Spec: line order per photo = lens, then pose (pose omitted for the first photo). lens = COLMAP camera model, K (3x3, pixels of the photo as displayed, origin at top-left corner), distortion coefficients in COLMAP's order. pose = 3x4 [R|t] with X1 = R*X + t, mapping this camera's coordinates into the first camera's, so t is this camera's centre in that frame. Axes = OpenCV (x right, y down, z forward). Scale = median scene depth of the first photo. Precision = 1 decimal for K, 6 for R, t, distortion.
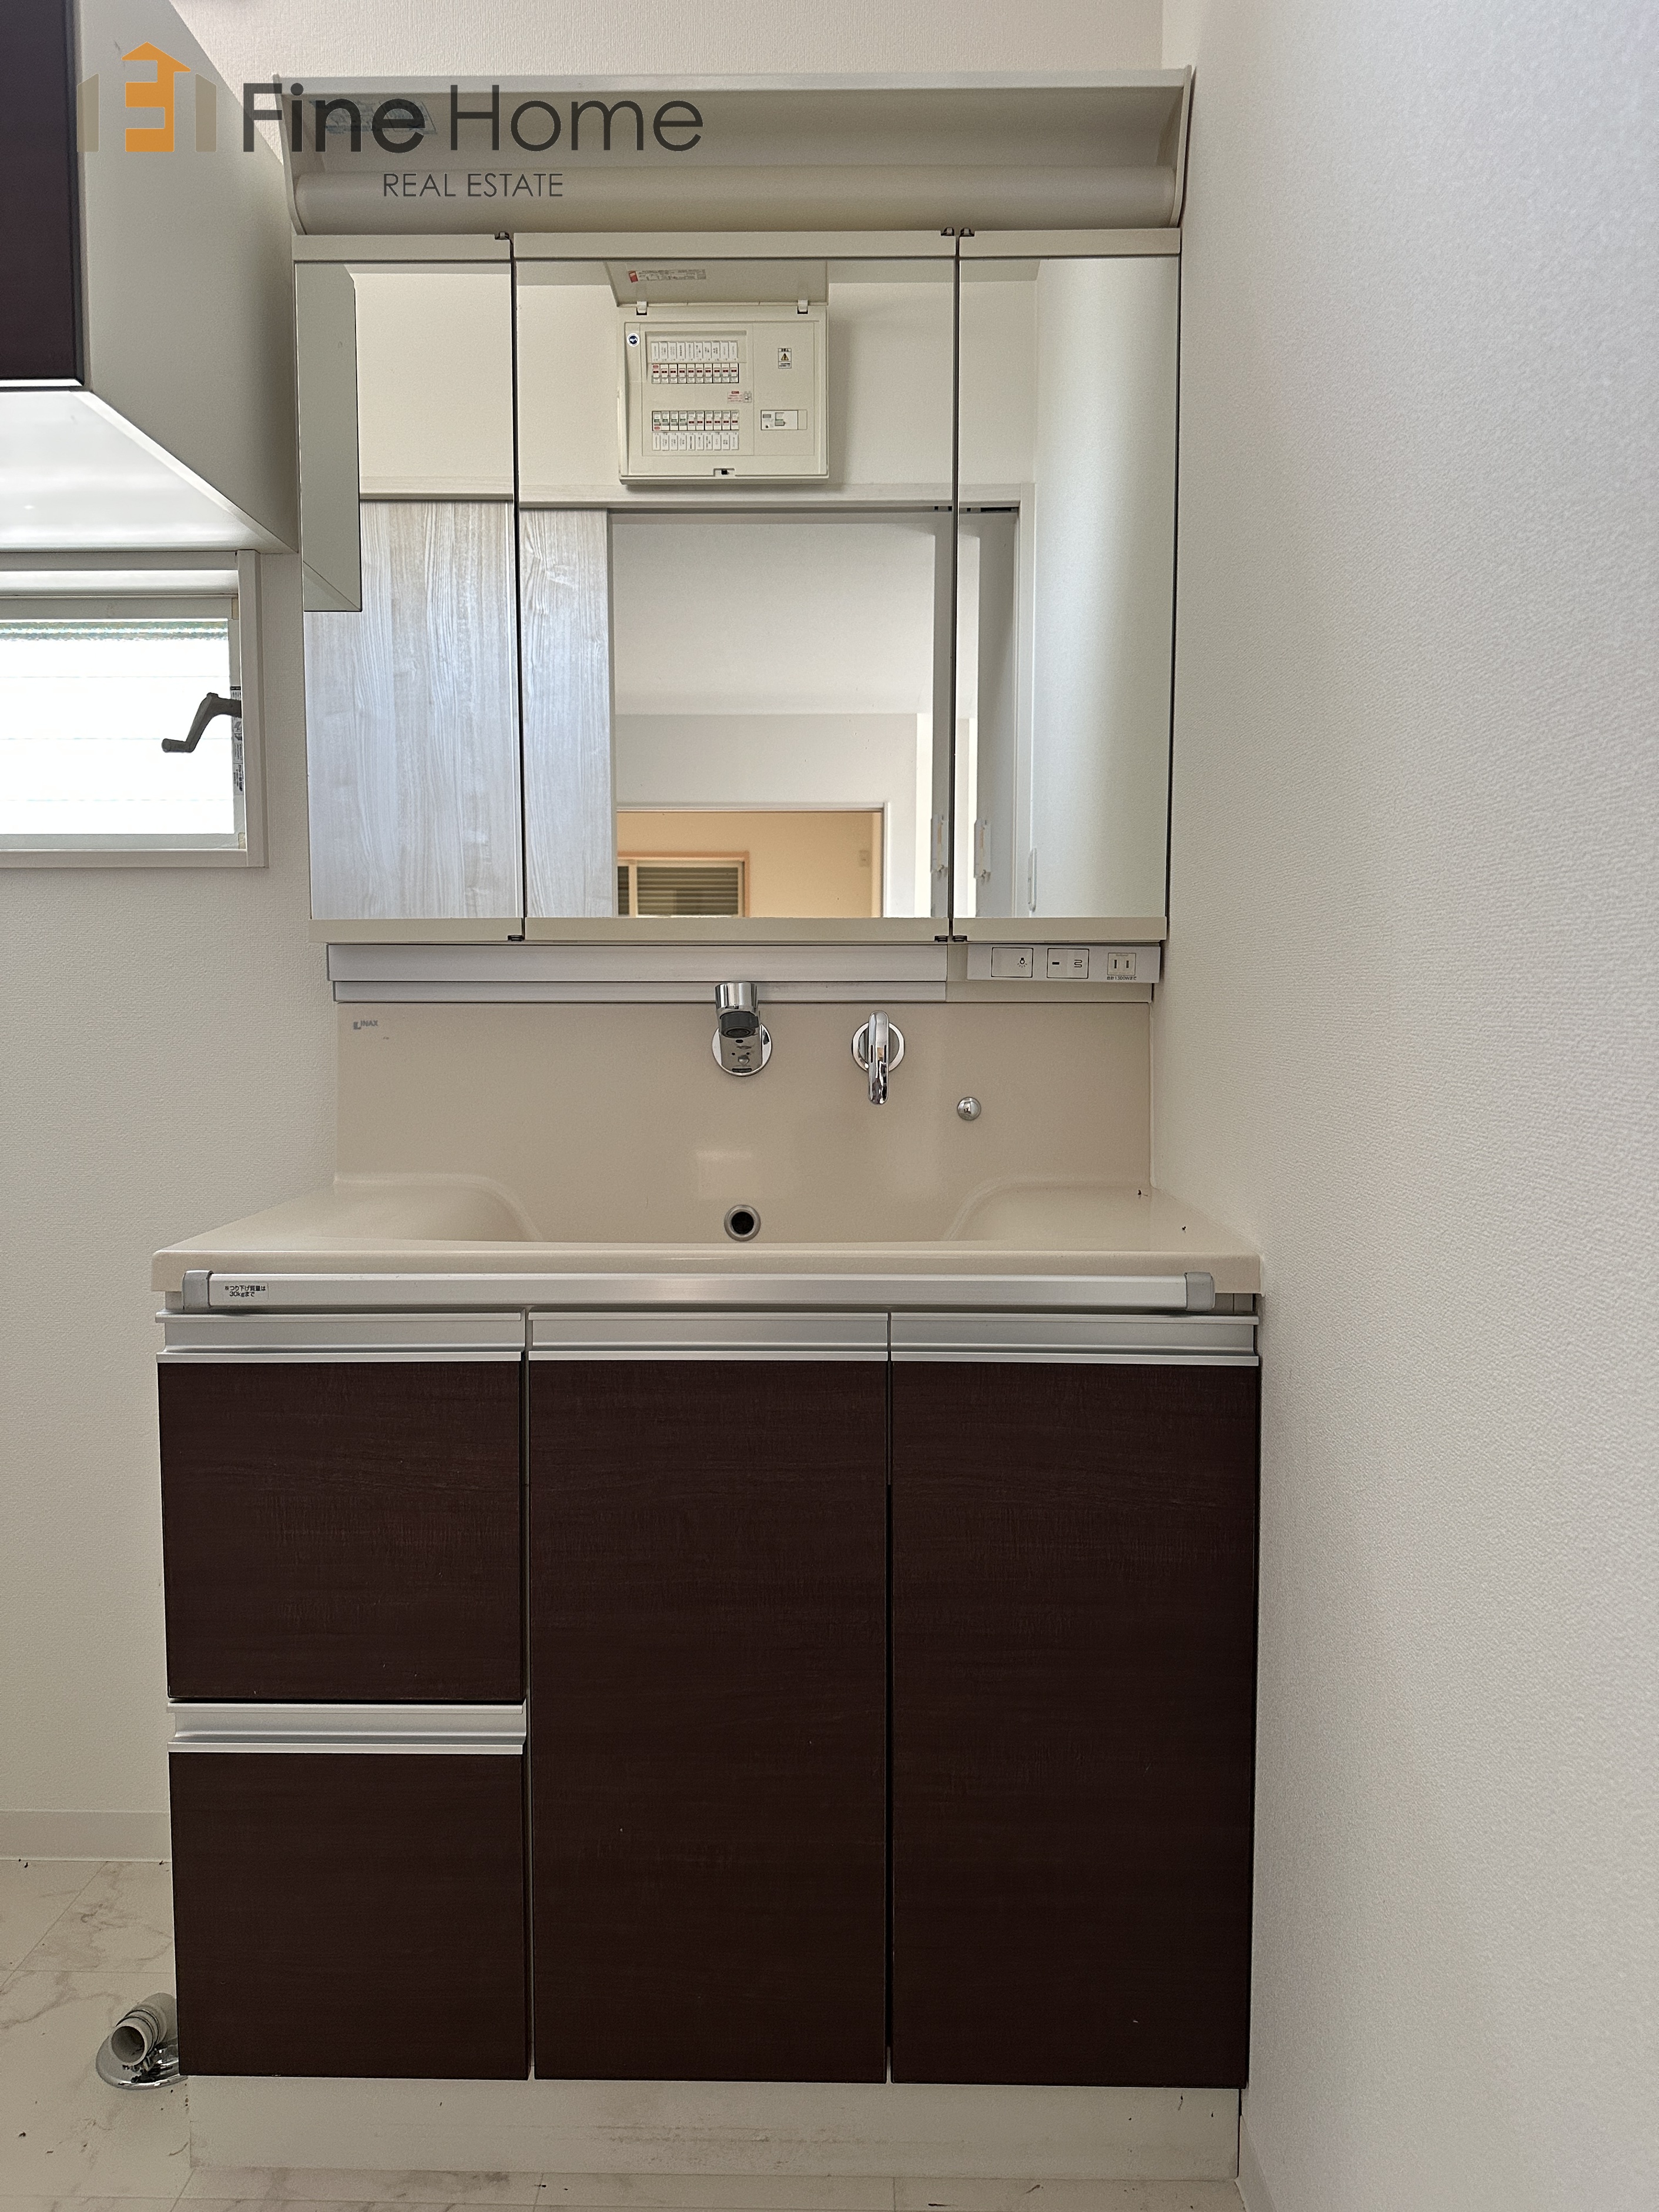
lens RADIAL K [[1535.2, 0, 829.5], [0, 1535.2, 1106.0], [0, 0, 1]] dist [0.018171, -0.003376]
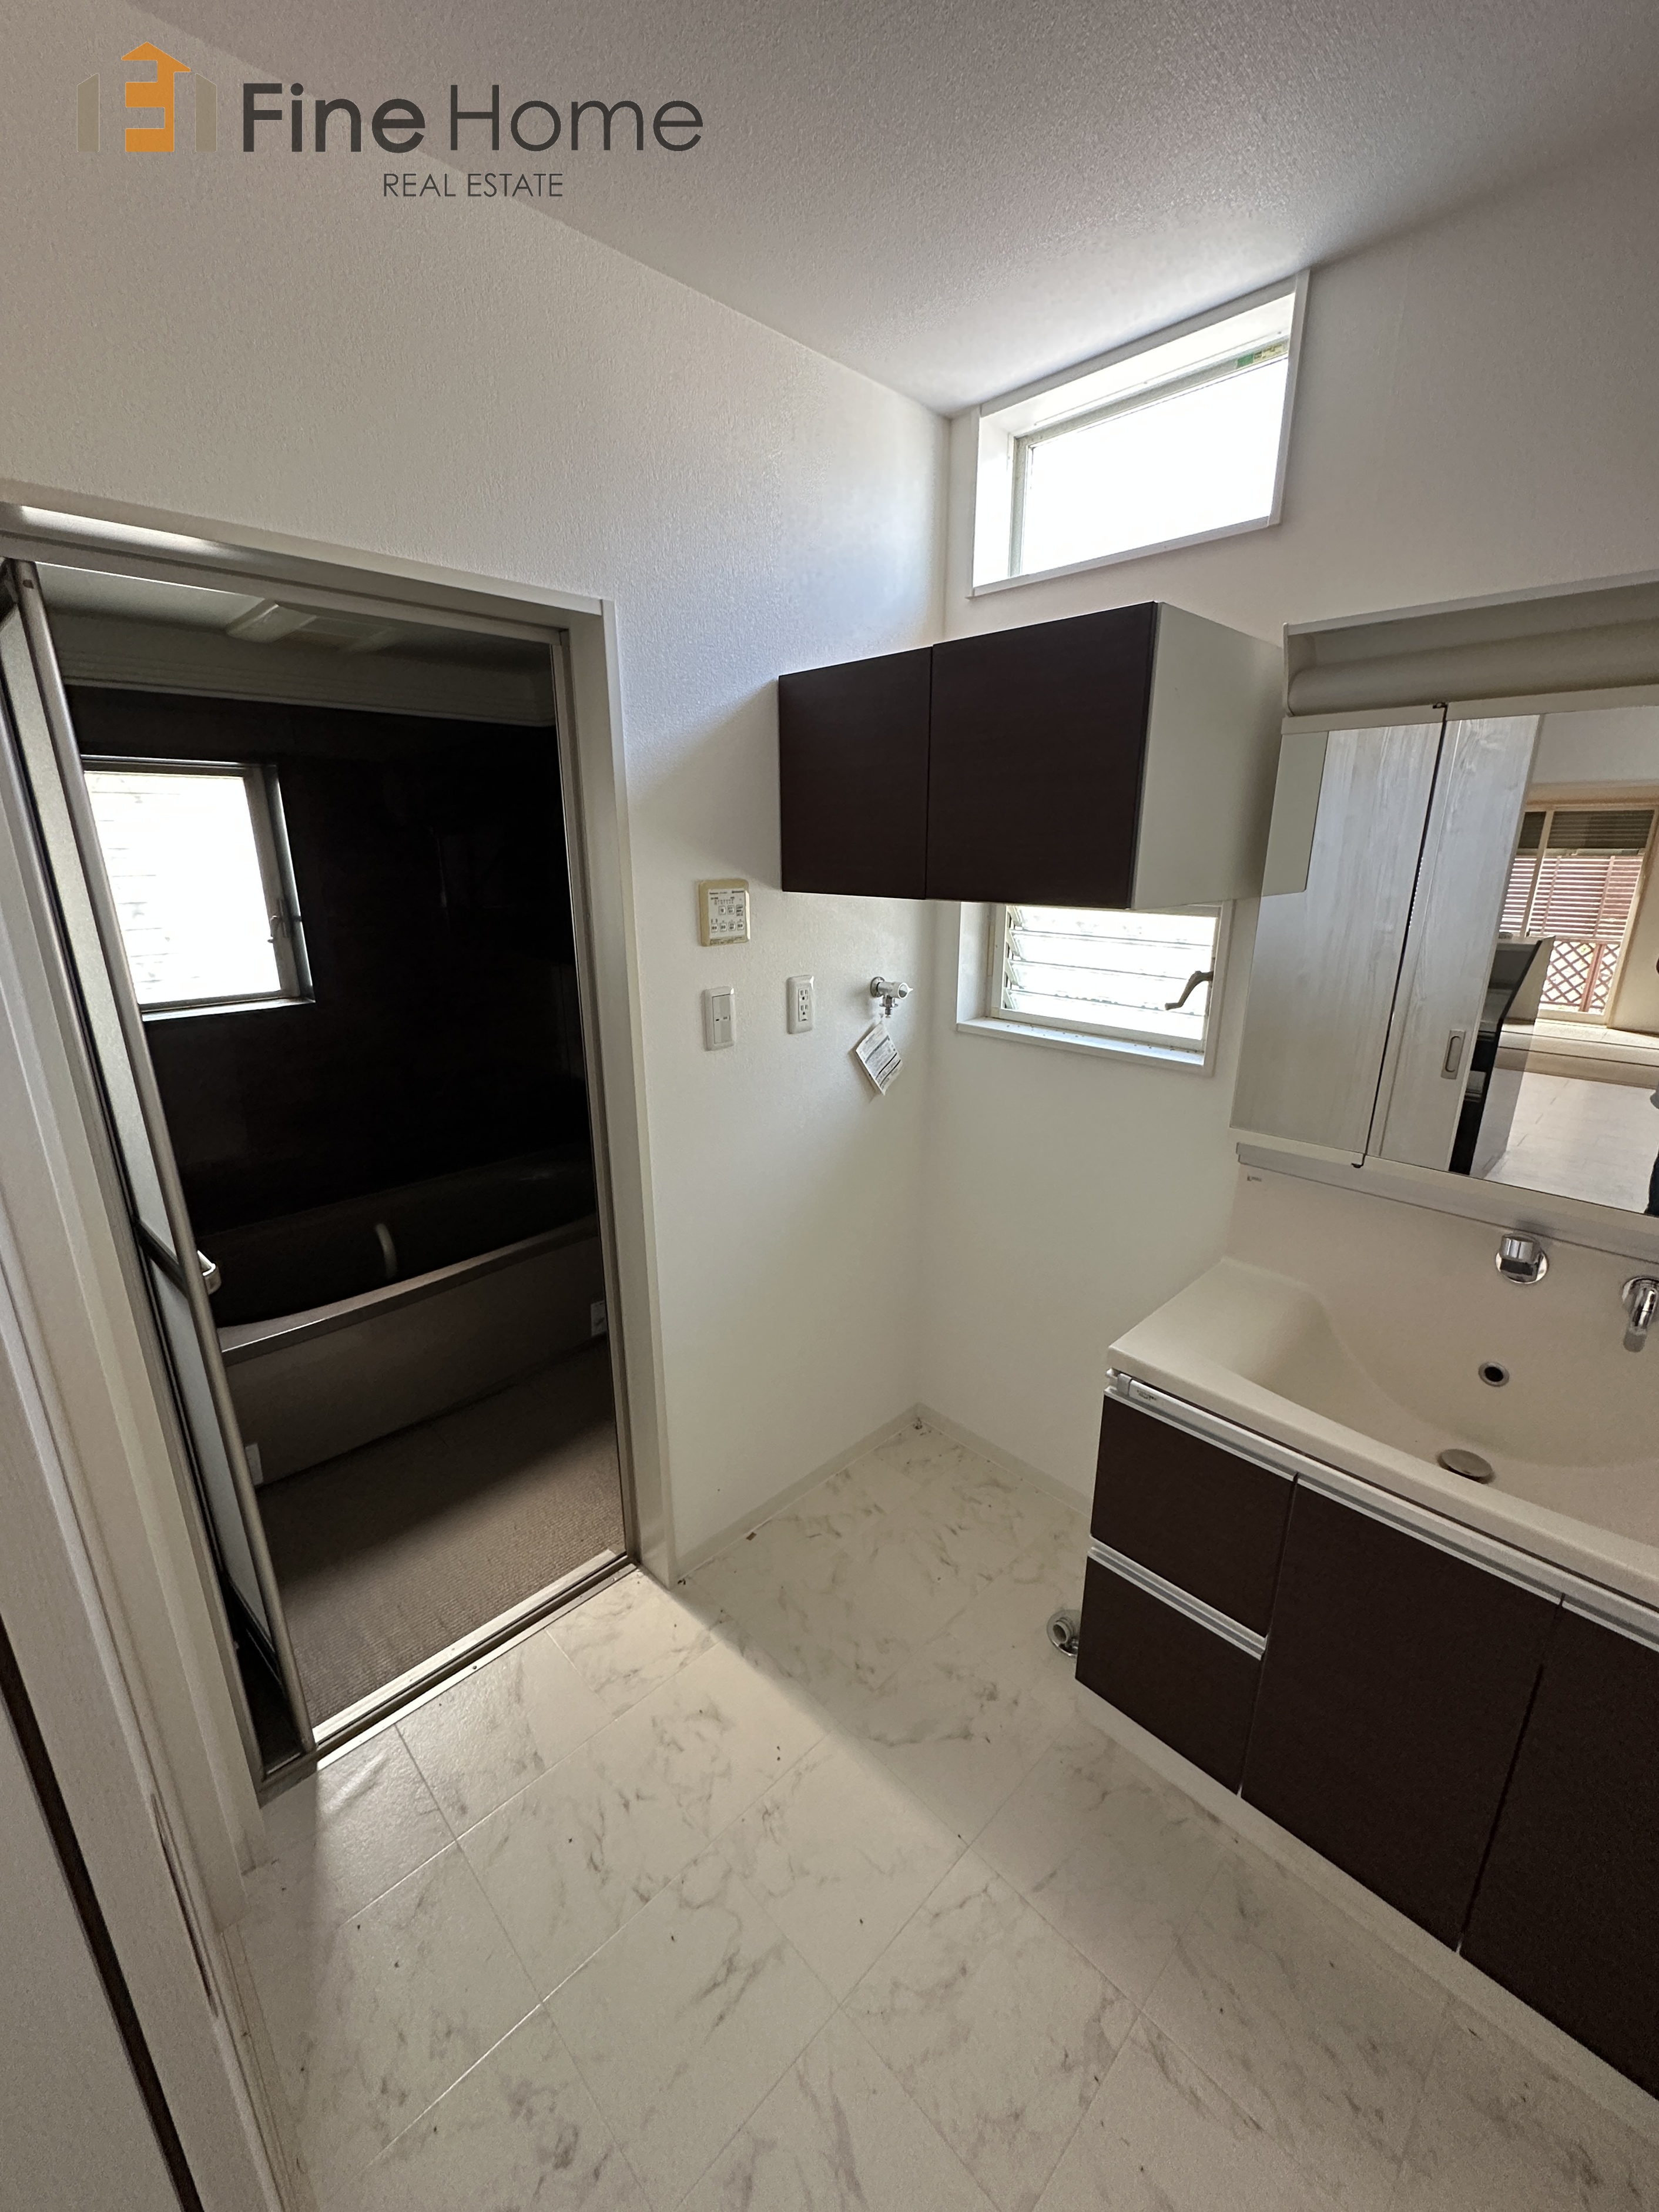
lens RADIAL K [[886.1, 0, 832.9], [0, 886.1, 1107.4], [0, 0, 1]] dist [-0.003195, 0.000672]
pose [[0.707330, 0.202399, -0.677288, 0.017957], [-0.055680, 0.971108, 0.232053, -0.335216], [0.704687, -0.126427, 0.698163, -0.012491]]
